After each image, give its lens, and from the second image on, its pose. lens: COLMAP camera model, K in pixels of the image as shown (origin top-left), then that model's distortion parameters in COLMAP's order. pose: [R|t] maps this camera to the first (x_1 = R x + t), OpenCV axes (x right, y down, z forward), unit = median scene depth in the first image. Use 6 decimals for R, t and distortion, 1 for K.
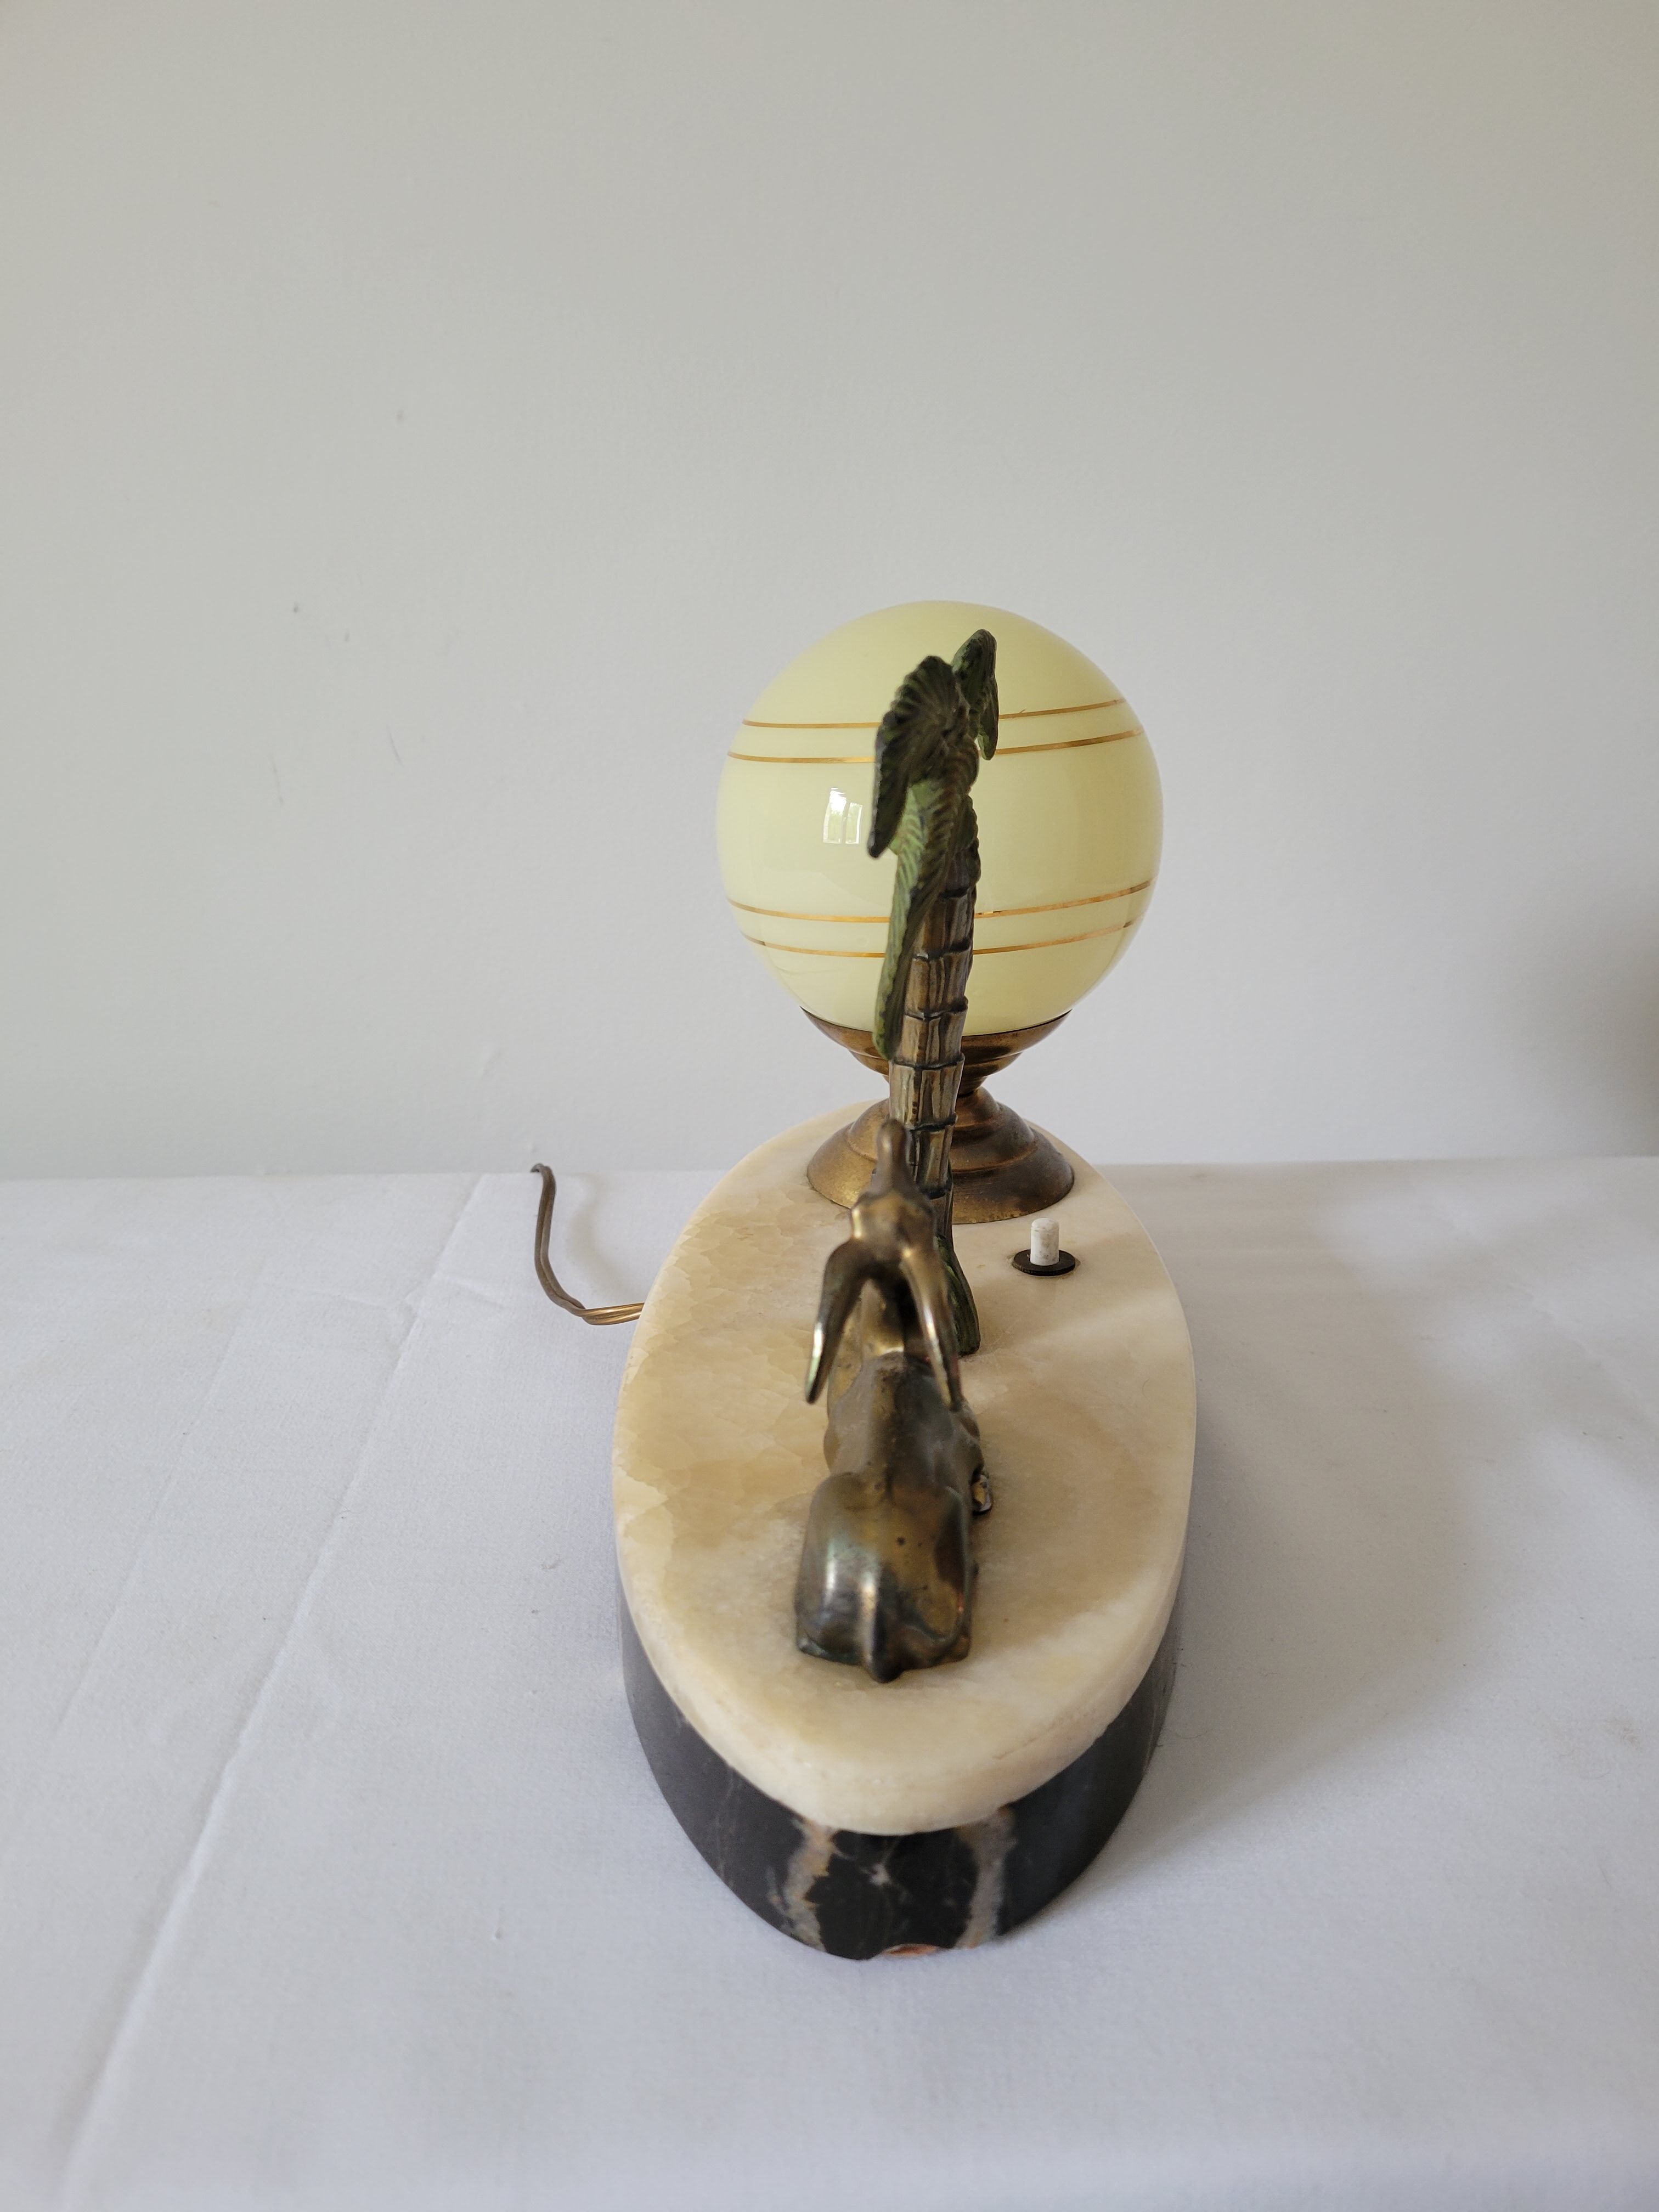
lens RADIAL K [[1679.2, 0, 829.5], [0, 1679.2, 1106.0], [0, 0, 1]] dist [0.005865, -0.005502]
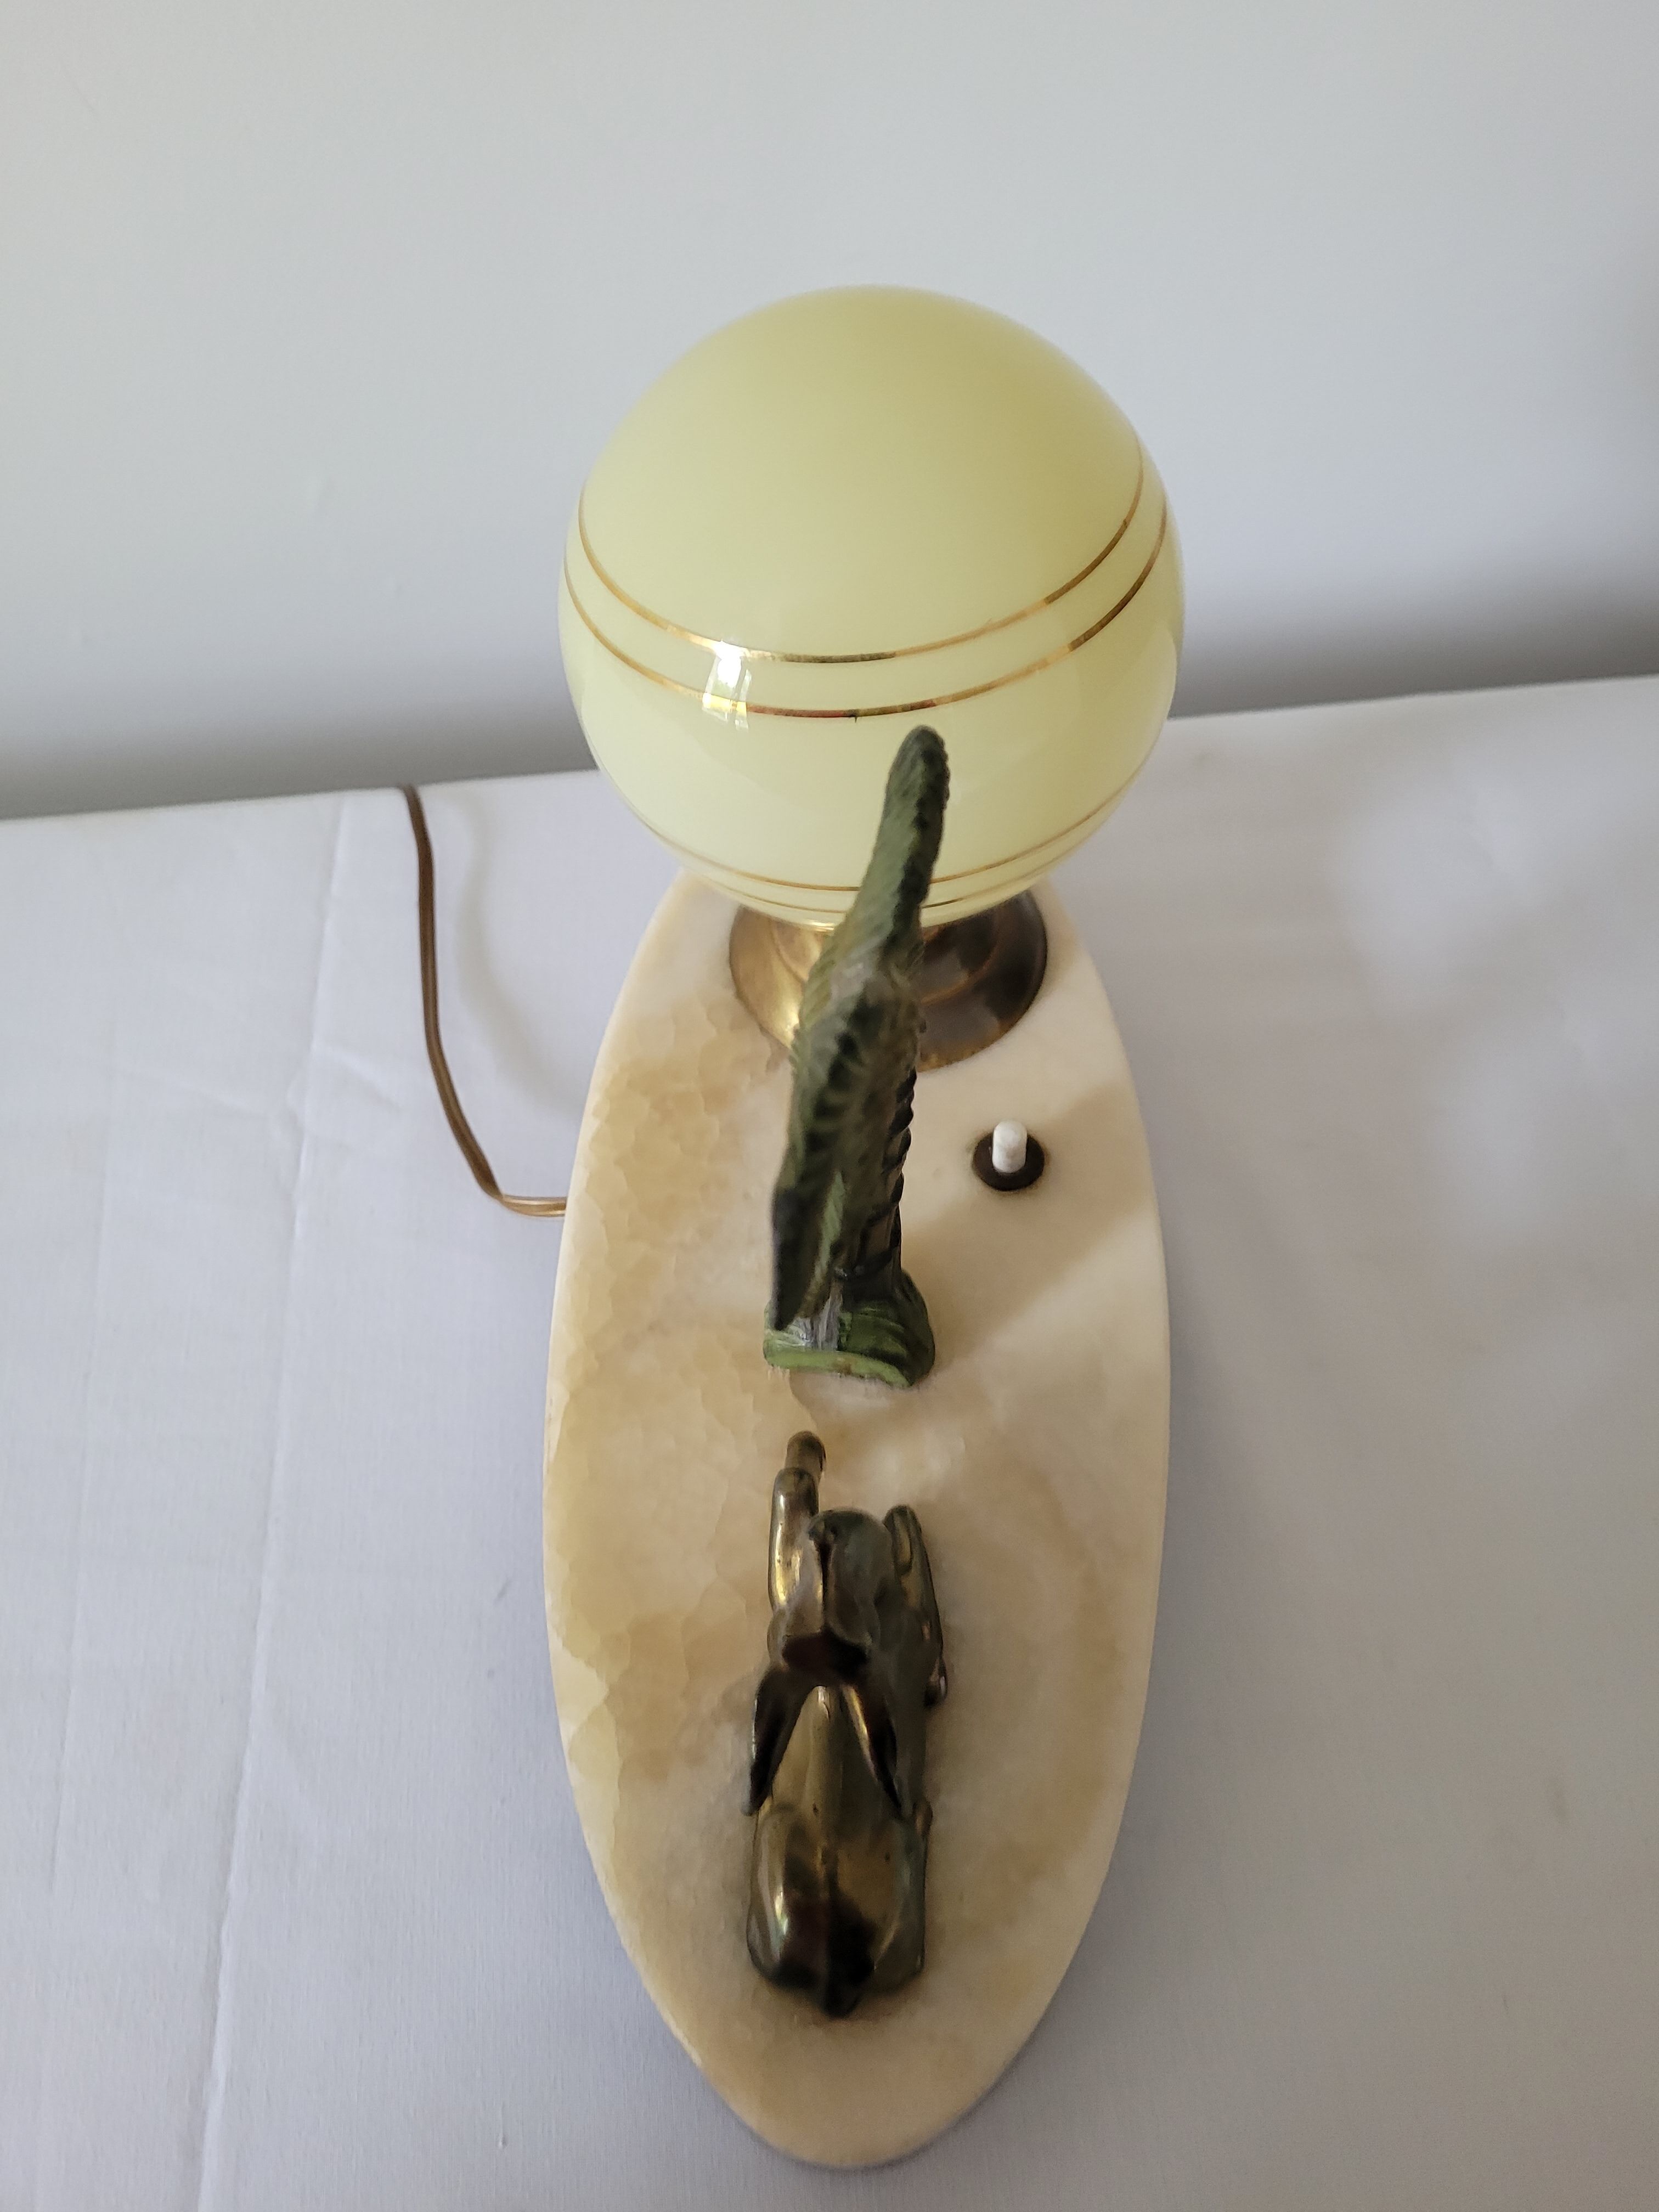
lens RADIAL K [[1679.2, 0, 829.5], [0, 1679.2, 1106.0], [0, 0, 1]] dist [0.005865, -0.005502]
pose [[0.998355, -0.057203, -0.003896, 0.048778], [0.047847, 0.793774, 0.606328, -0.569210], [-0.031591, -0.605517, 0.795205, 0.411401]]
